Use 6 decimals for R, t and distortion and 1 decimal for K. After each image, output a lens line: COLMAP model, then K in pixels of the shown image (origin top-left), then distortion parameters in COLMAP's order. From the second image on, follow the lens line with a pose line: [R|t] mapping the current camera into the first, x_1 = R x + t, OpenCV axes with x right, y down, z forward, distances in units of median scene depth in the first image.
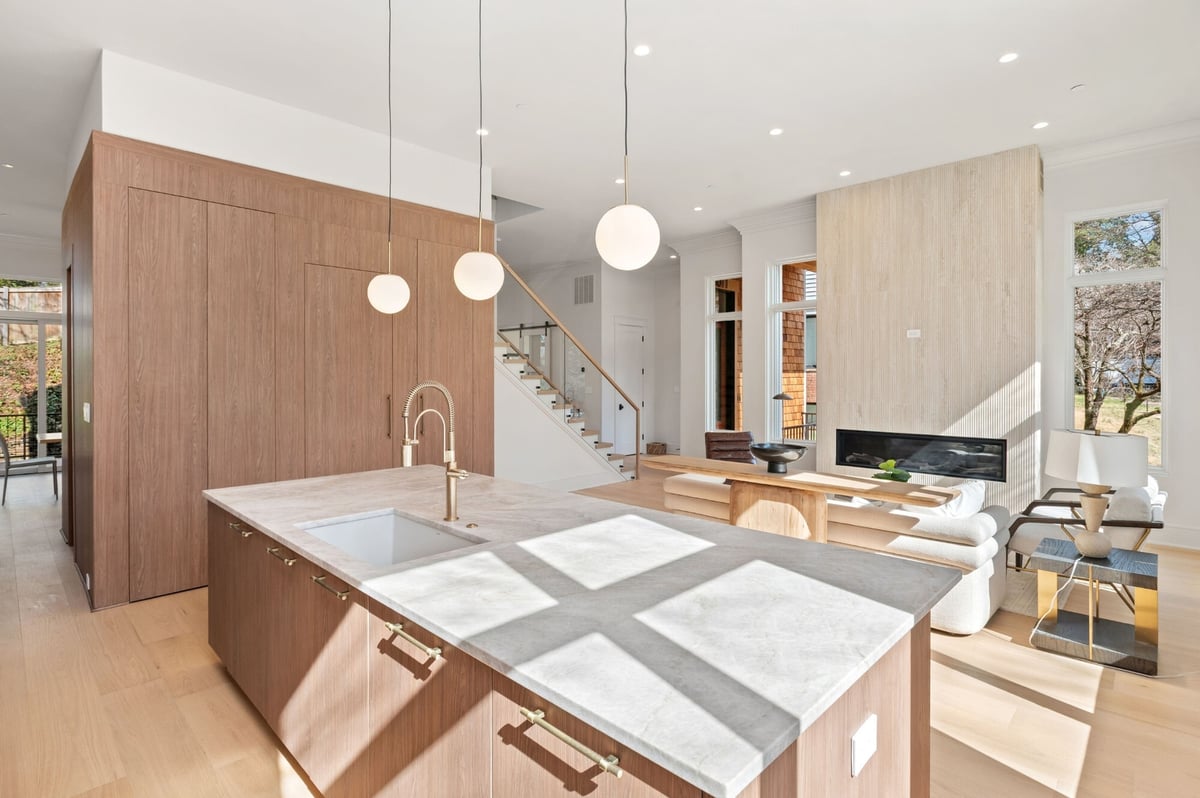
lens RADIAL K [[582.4, 0, 601.5], [0, 582.4, 375.6], [0, 0, 1]] dist [-0.001458, -0.001636]
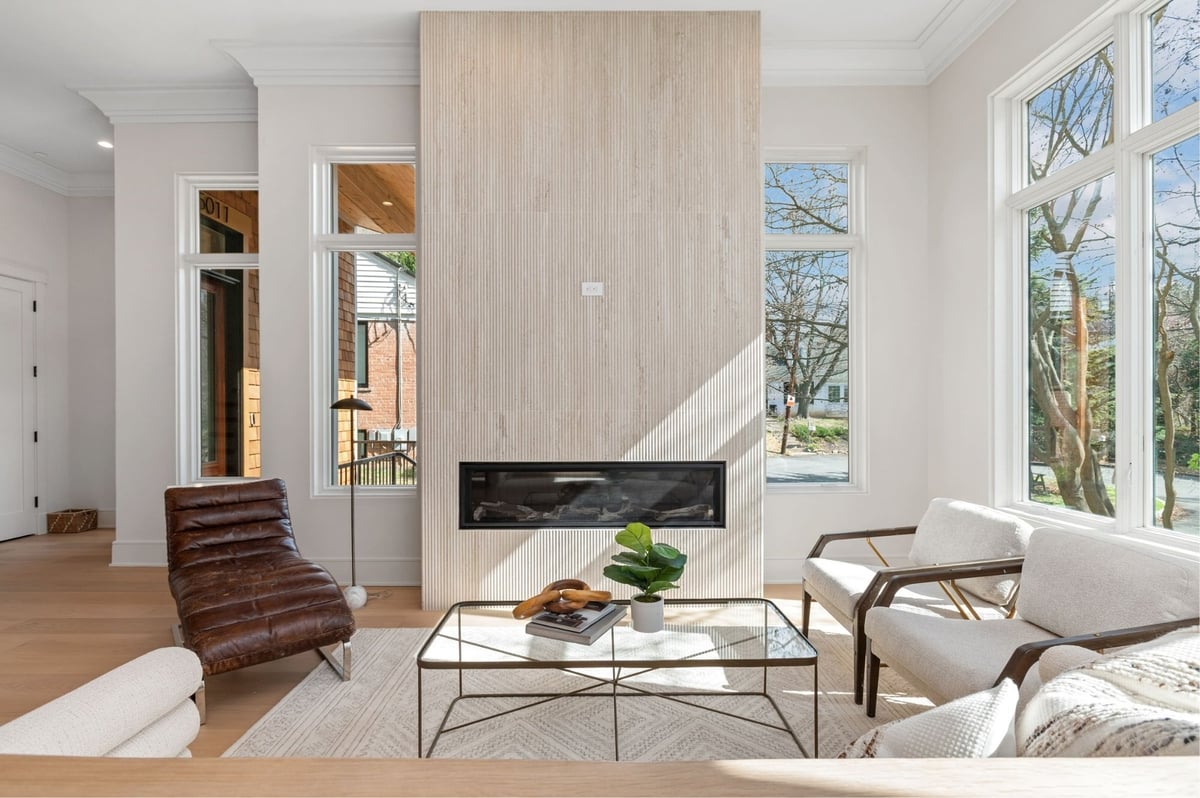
lens RADIAL K [[590.6, 0, 606.6], [0, 590.6, 402.7], [0, 0, 1]] dist [-0.001630, -0.001319]
pose [[0.715635, 0.000319, 0.698474, 0.122487], [0.002316, 0.999993, -0.002830, 0.039178], [-0.698470, 0.003643, 0.715630, 0.518422]]
